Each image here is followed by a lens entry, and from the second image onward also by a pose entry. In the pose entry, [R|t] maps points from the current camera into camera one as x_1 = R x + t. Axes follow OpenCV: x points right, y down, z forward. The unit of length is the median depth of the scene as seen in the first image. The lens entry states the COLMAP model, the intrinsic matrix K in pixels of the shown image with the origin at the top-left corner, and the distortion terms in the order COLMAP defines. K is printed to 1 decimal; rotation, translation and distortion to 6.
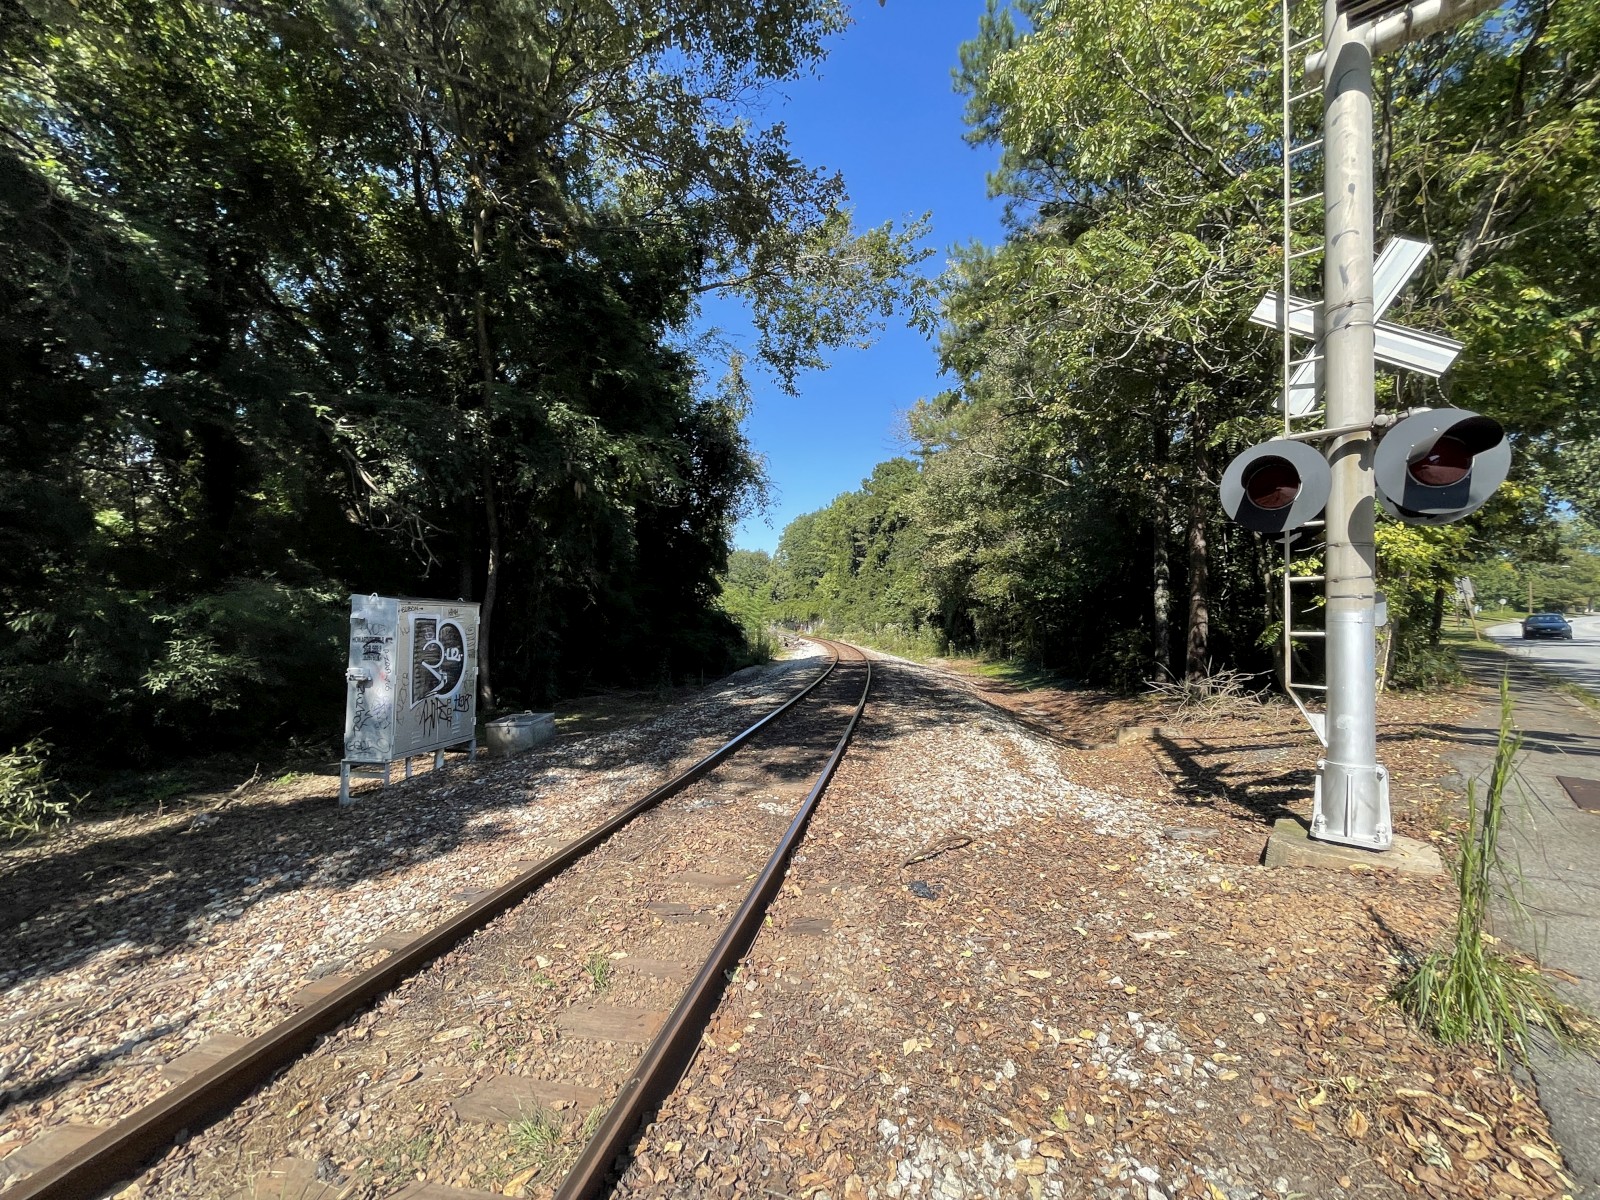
lens RADIAL K [[641.7, 0, 811.9], [0, 641.7, 603.0], [0, 0, 1]] dist [-0.002569, 0.000214]
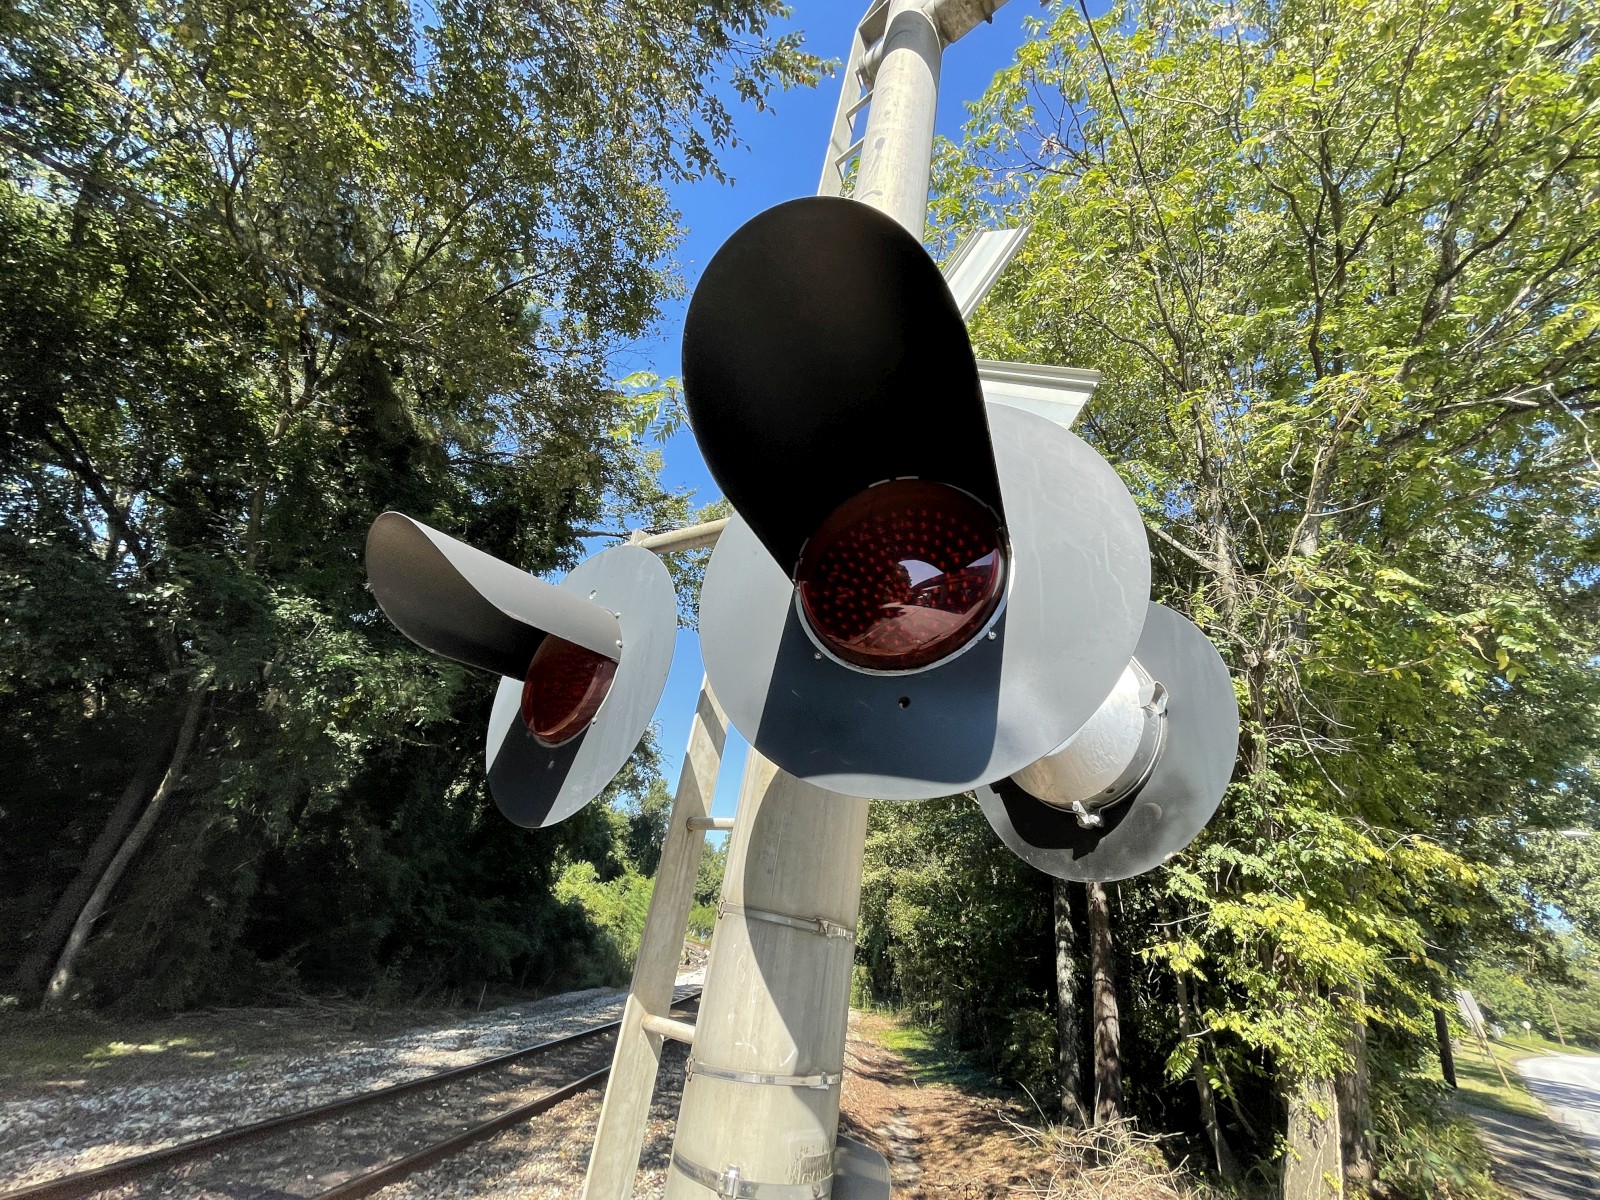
lens RADIAL K [[641.7, 0, 806.3], [0, 641.7, 599.9], [0, 0, 1]] dist [-0.002569, 0.000214]
pose [[0.989527, 0.144283, -0.004222, 0.431663], [-0.131333, 0.887802, -0.441090, -0.047345], [-0.059894, 0.437025, 0.897453, 0.362246]]
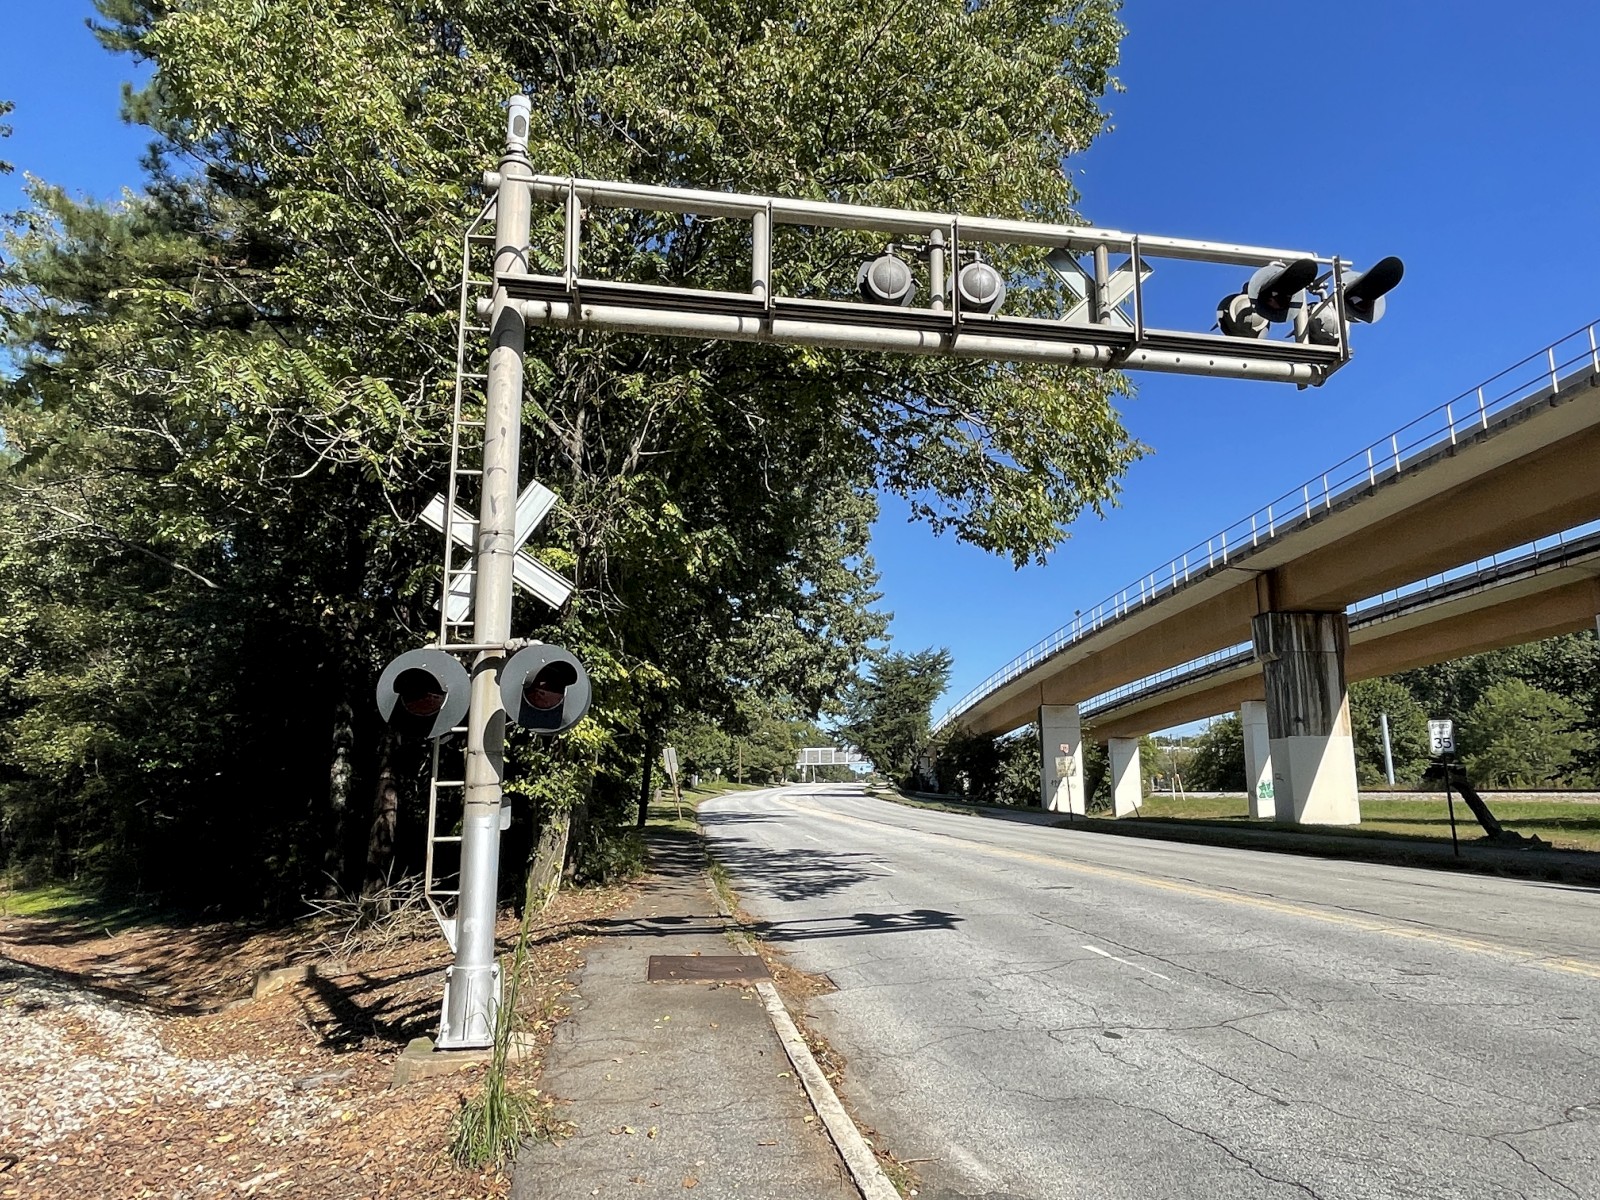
lens RADIAL K [[1055.5, 0, 796.1], [0, 1055.5, 606.7], [0, 0, 1]] dist [0.002307, 0.000096]
pose [[0.628429, 0.124774, 0.767794, -0.109710], [-0.007580, 0.987987, -0.154353, -0.032763], [-0.777830, 0.091179, 0.621826, -0.265521]]
